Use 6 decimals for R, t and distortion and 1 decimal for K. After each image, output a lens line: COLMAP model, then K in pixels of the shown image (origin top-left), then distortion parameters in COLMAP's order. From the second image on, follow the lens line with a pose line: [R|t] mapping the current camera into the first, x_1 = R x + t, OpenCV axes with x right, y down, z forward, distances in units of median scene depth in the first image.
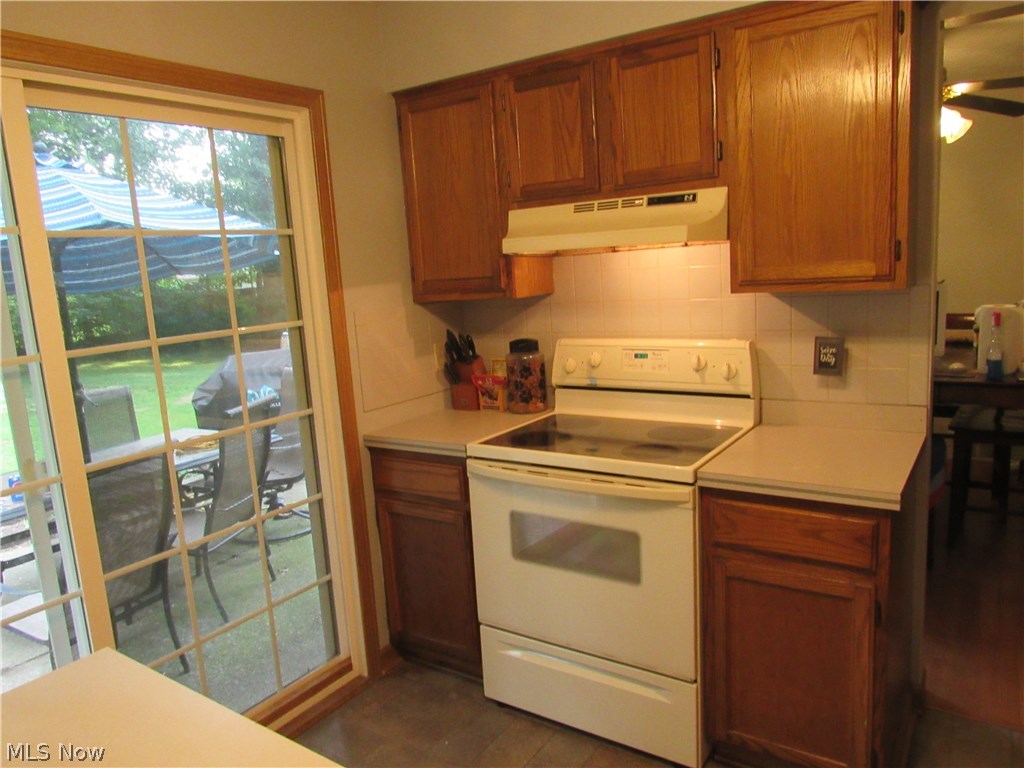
lens RADIAL K [[725.7, 0, 511.7], [0, 725.7, 383.5], [0, 0, 1]] dist [0.004202, 0.000902]
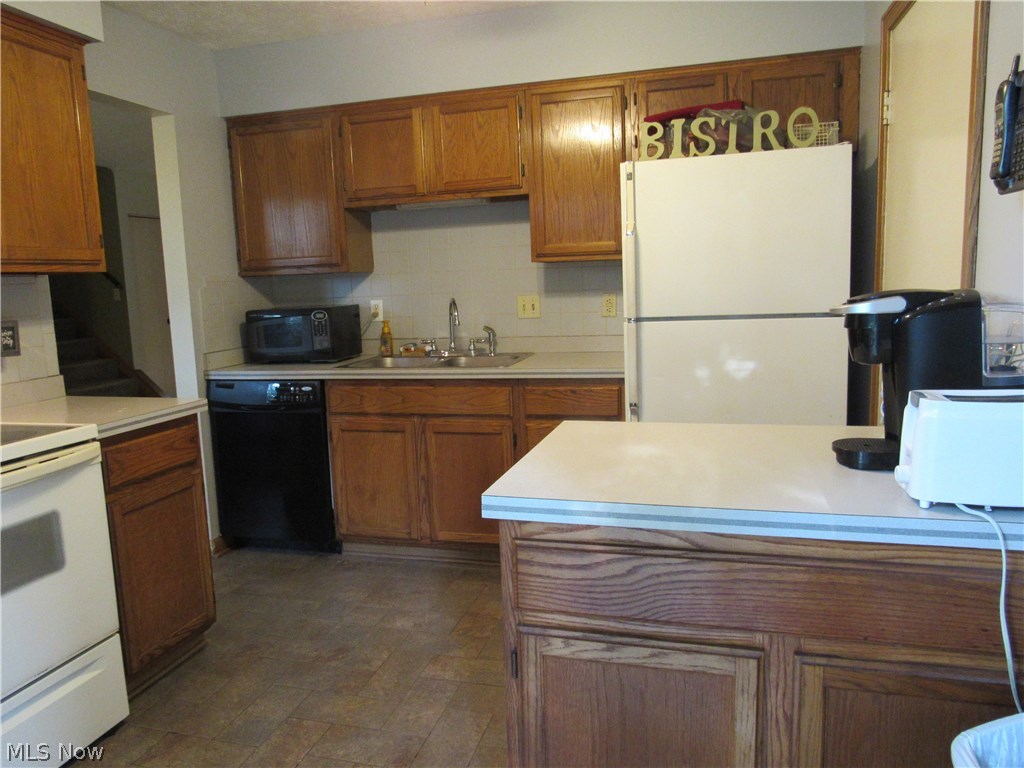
lens RADIAL K [[725.7, 0, 512.4], [0, 725.7, 382.7], [0, 0, 1]] dist [0.004202, 0.000902]
pose [[-0.323633, -0.060331, 0.944257, -0.917571], [0.208957, 0.968768, 0.133515, 0.043021], [-0.922821, 0.240519, -0.300919, 0.713687]]
